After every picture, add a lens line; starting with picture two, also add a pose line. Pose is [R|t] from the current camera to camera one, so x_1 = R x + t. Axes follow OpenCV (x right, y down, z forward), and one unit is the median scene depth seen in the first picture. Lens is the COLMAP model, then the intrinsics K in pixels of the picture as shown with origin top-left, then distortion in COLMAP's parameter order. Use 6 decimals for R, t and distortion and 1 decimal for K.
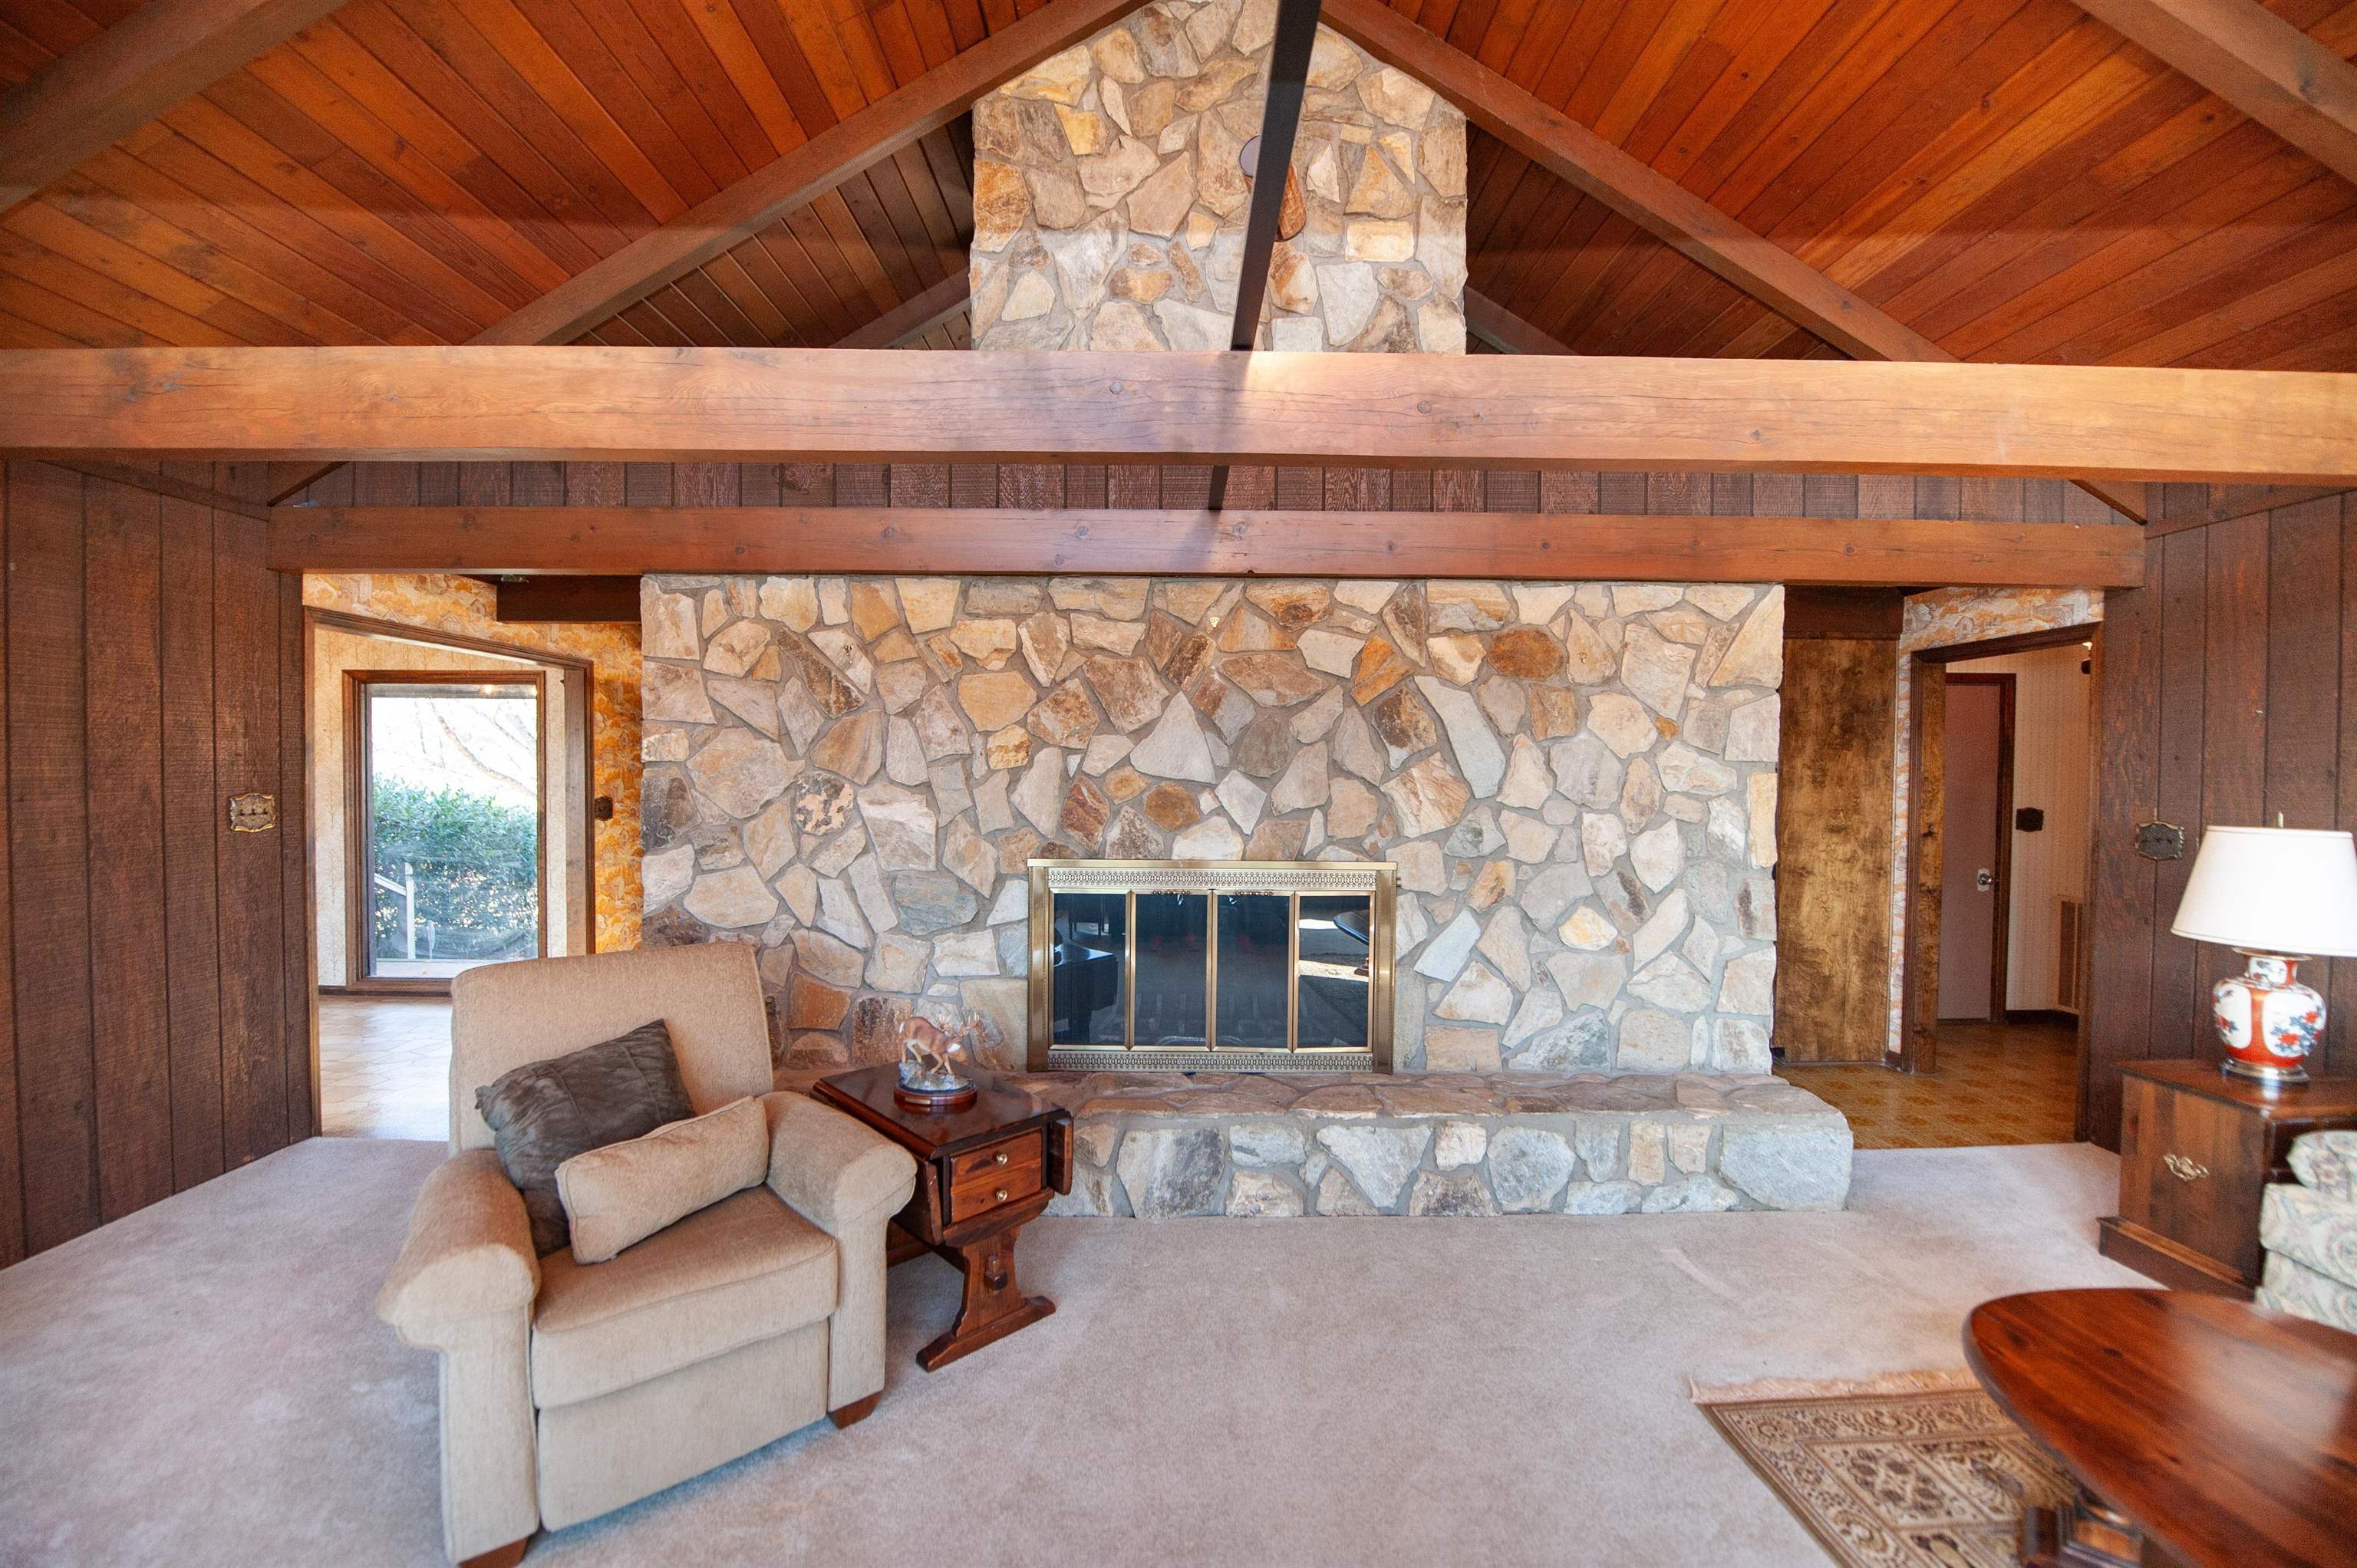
lens RADIAL K [[917.0, 0, 1167.3], [0, 917.0, 786.1], [0, 0, 1]] dist [-0.013174, -0.003941]
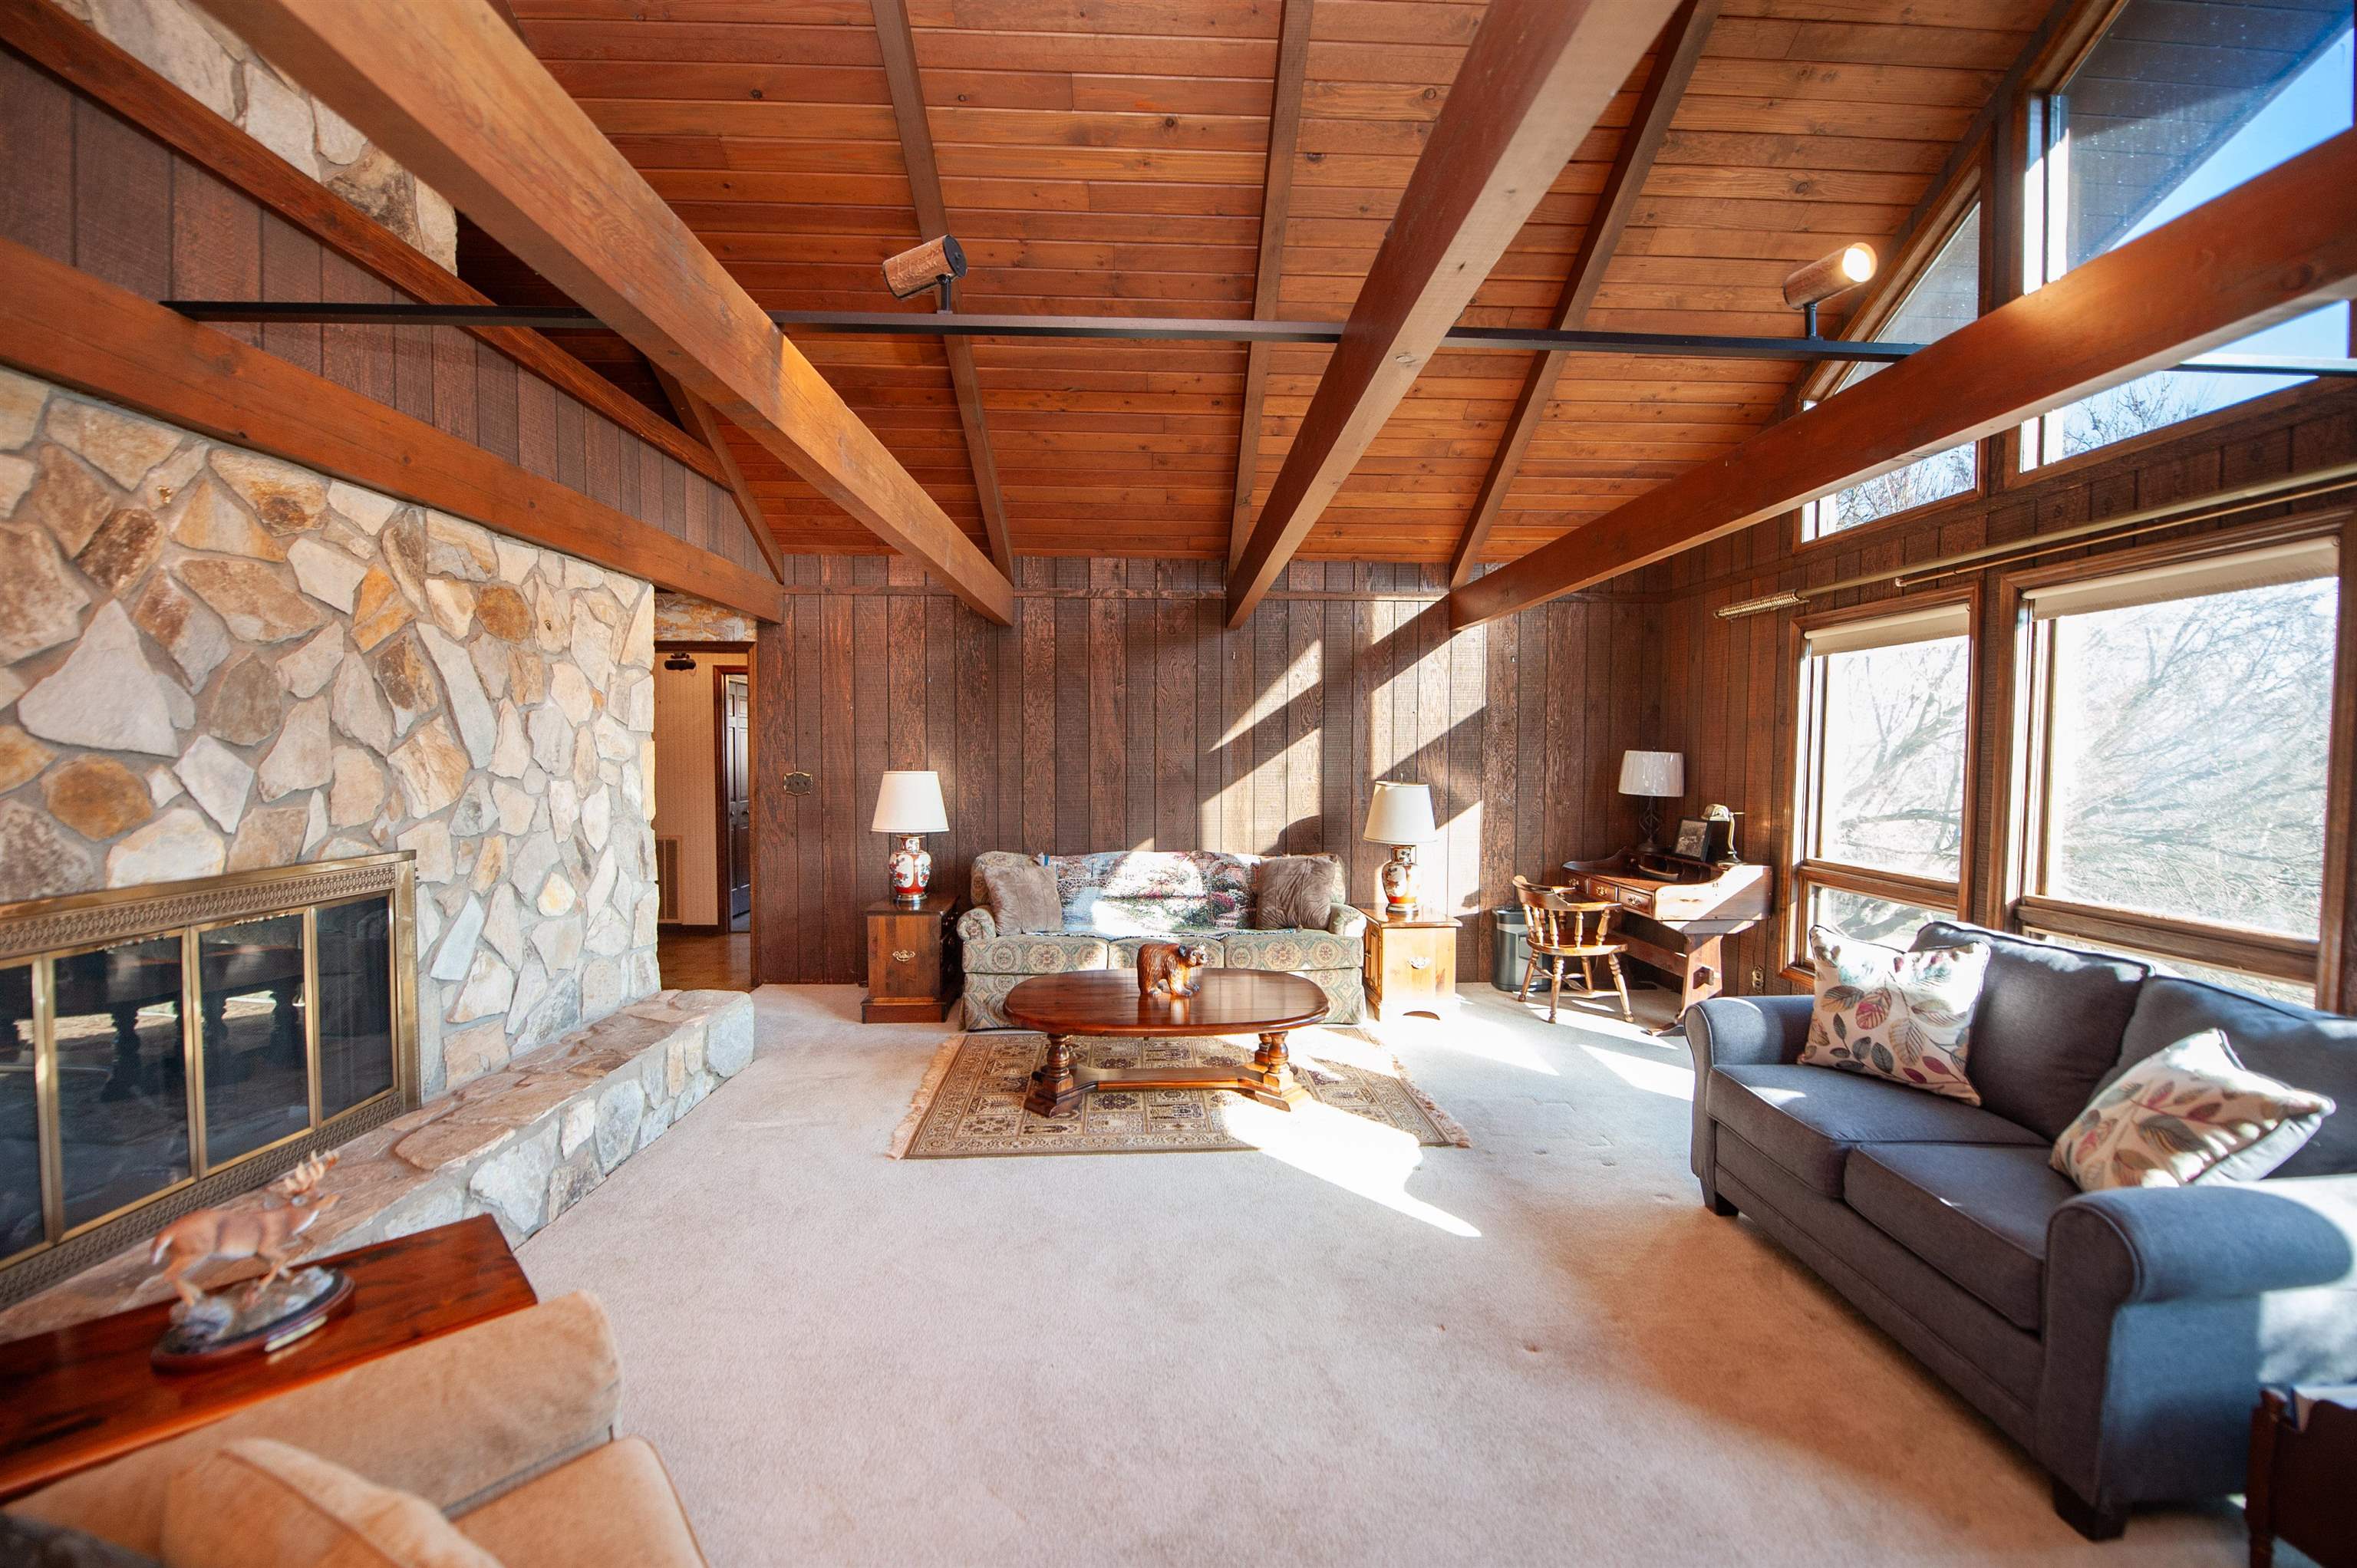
lens RADIAL K [[917.0, 0, 1167.3], [0, 917.0, 786.1], [0, 0, 1]] dist [-0.013174, -0.003941]
pose [[0.008046, -0.045634, 0.998926, -0.544439], [0.012461, 0.998885, 0.045532, -0.001770], [-0.999890, 0.012081, 0.008606, 0.320593]]
